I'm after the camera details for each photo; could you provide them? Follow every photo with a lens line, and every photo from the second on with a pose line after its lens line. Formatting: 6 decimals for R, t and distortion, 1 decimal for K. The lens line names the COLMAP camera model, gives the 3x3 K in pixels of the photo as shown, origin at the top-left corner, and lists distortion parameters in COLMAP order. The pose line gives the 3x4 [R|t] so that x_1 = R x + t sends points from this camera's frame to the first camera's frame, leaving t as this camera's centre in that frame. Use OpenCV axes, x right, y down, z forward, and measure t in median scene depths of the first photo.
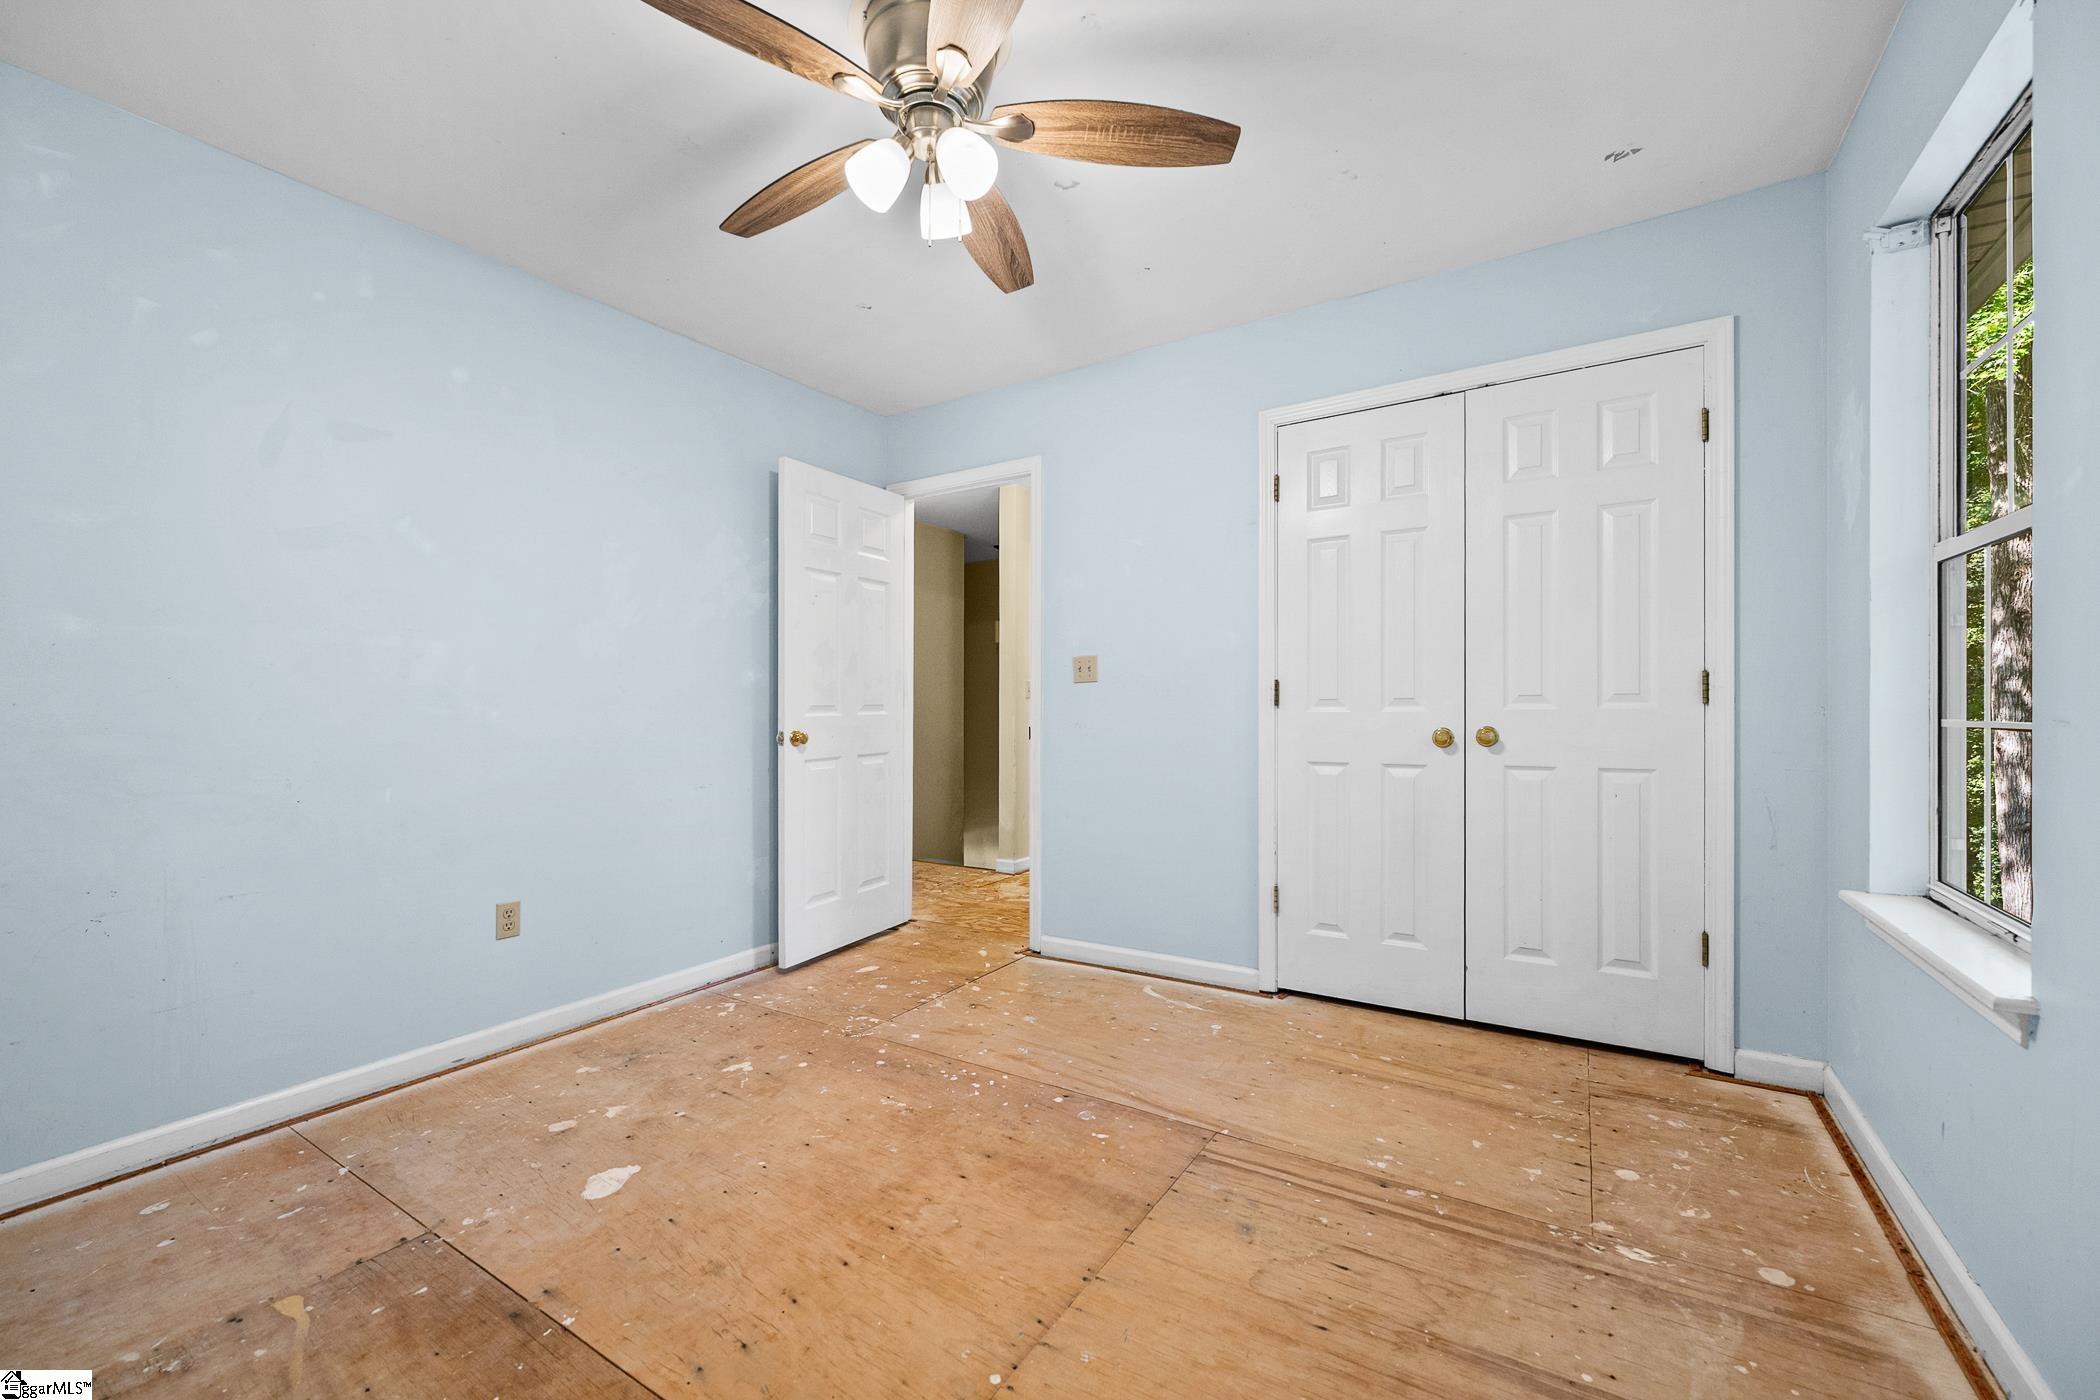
lens RADIAL K [[844.8, 0, 1050.0], [0, 844.8, 700.0], [0, 0, 1]] dist [0.000119, -0.000242]
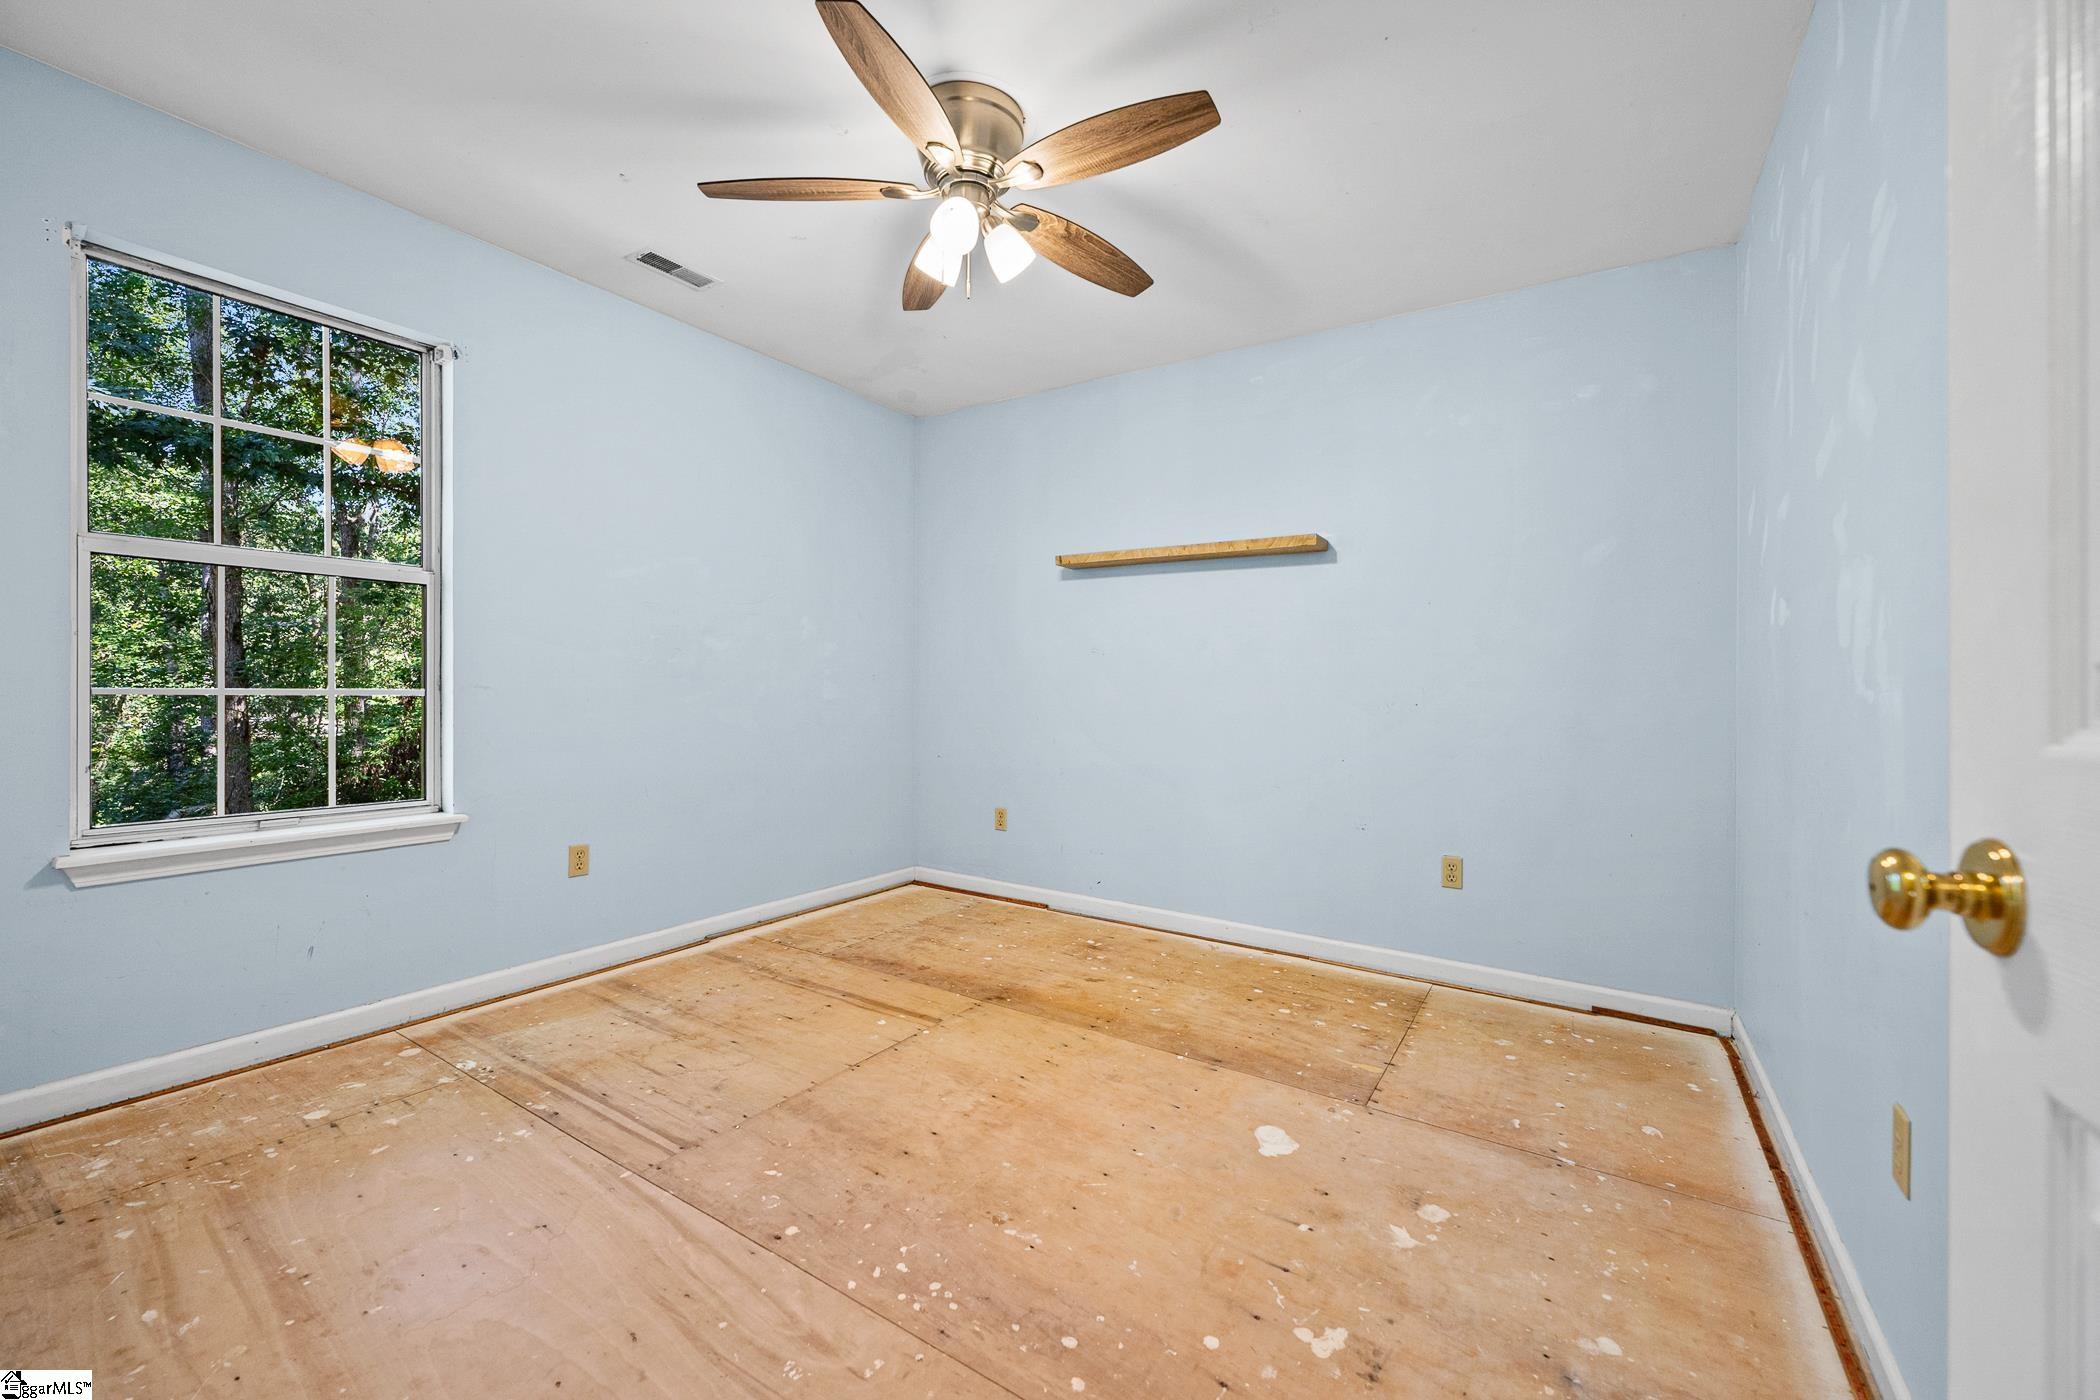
lens RADIAL K [[844.8, 0, 1050.0], [0, 844.8, 700.0], [0, 0, 1]] dist [0.000119, -0.000242]
pose [[-0.999914, -0.005757, 0.011801, -0.251523], [-0.005675, 0.999960, 0.006931, 0.021327], [-0.011841, 0.006863, -0.999906, 2.008611]]
